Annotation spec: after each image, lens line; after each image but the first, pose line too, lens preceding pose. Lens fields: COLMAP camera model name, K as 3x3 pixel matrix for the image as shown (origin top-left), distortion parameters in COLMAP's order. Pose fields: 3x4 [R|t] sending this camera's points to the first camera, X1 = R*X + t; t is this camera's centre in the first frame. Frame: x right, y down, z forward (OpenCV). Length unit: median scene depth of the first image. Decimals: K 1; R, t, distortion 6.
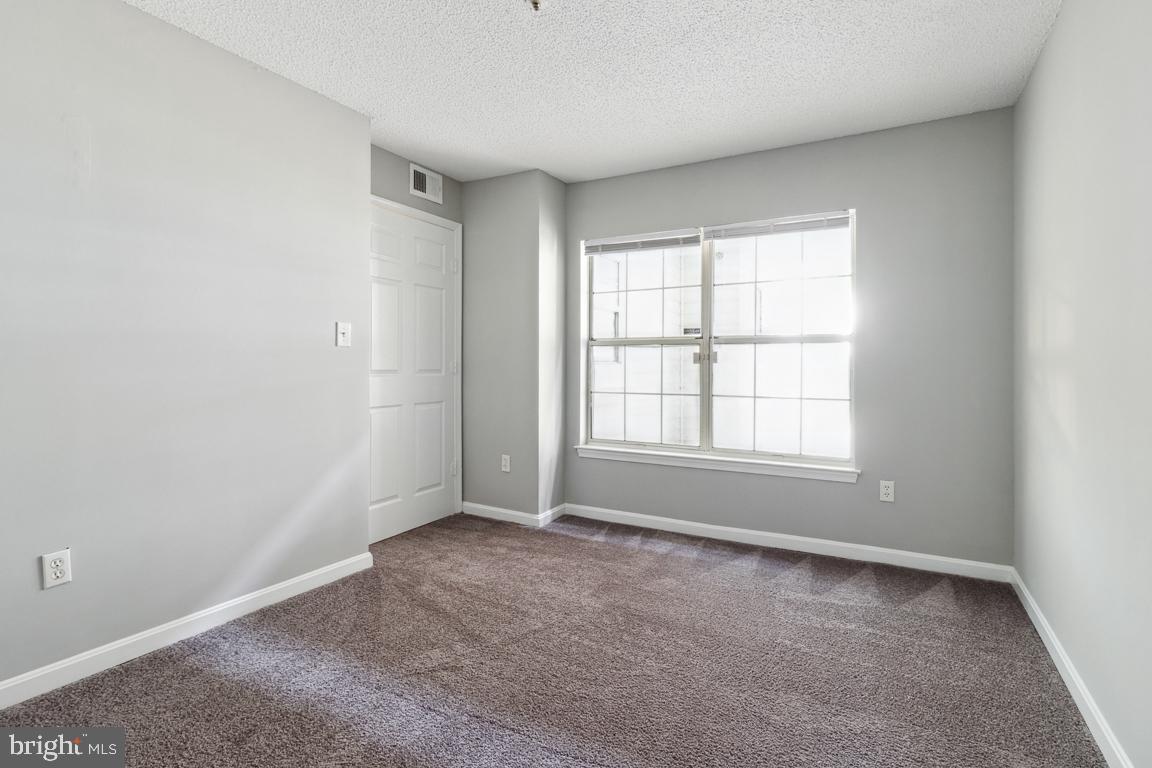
lens RADIAL K [[553.3, 0, 579.8], [0, 553.3, 373.8], [0, 0, 1]] dist [0.004390, 0.000590]
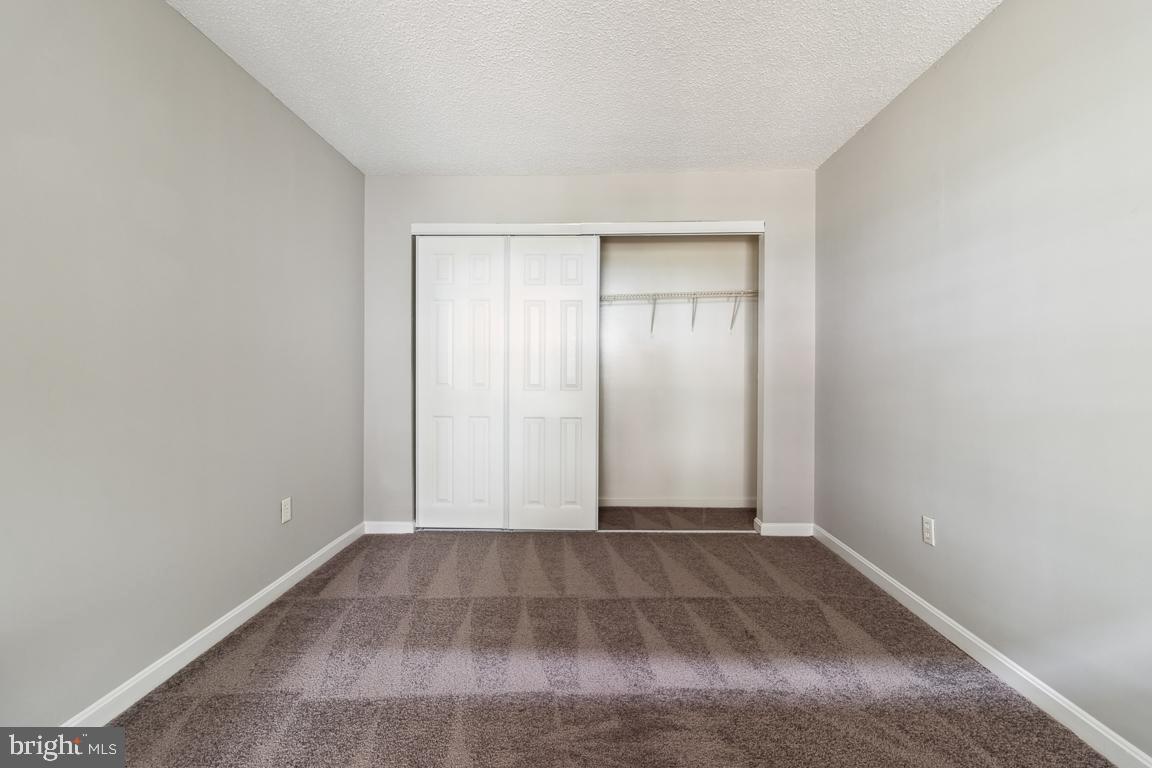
lens RADIAL K [[553.3, 0, 579.8], [0, 553.3, 373.8], [0, 0, 1]] dist [0.004390, 0.000590]
pose [[-0.875025, -0.002899, -0.484070, 0.370256], [-0.009326, 0.999897, 0.010870, -0.016813], [0.483988, 0.014026, -0.874962, 1.663891]]
